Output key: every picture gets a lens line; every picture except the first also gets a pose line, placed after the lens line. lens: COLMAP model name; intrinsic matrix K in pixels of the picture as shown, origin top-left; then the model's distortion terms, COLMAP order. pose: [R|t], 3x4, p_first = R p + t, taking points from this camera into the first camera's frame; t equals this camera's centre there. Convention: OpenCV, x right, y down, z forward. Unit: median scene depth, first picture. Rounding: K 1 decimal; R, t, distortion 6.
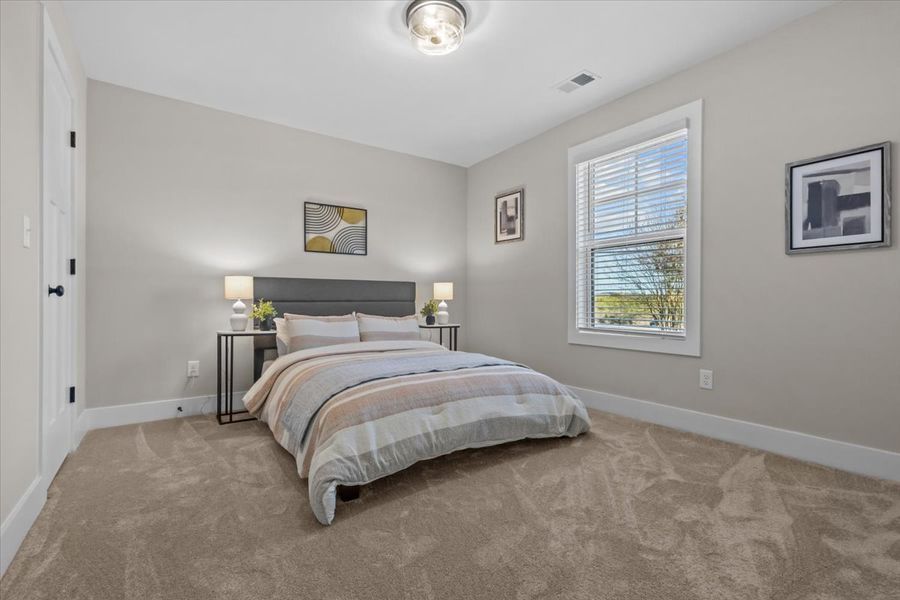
lens RADIAL K [[416.7, 0, 449.2], [0, 416.7, 299.8], [0, 0, 1]] dist [0.018407, -0.003951]
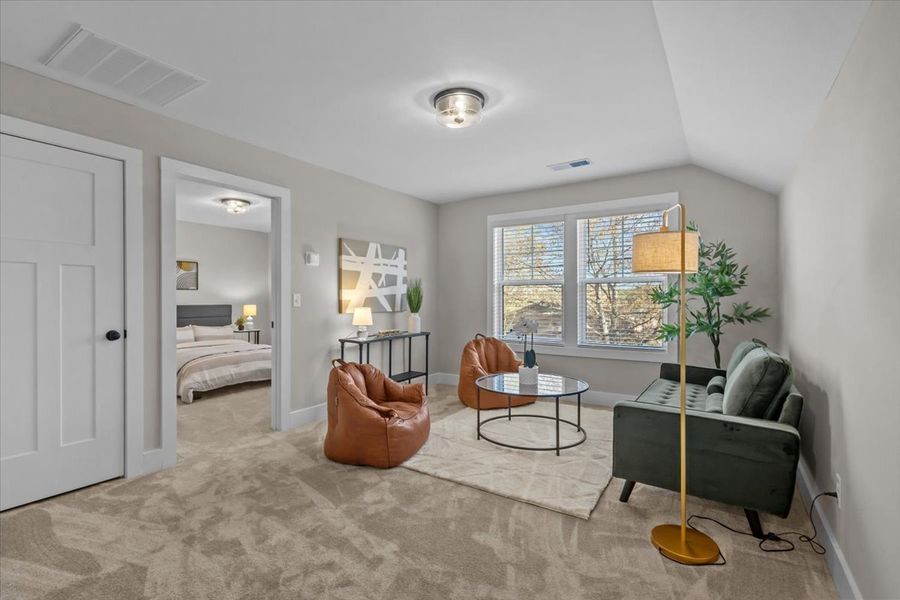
lens RADIAL K [[416.7, 0, 451.1], [0, 416.7, 300.9], [0, 0, 1]] dist [0.018407, -0.003951]
pose [[0.930729, -0.006221, 0.365656, 0.131672], [0.003843, 0.999966, 0.007230, -0.072159], [-0.365689, -0.005323, 0.930722, -0.938396]]
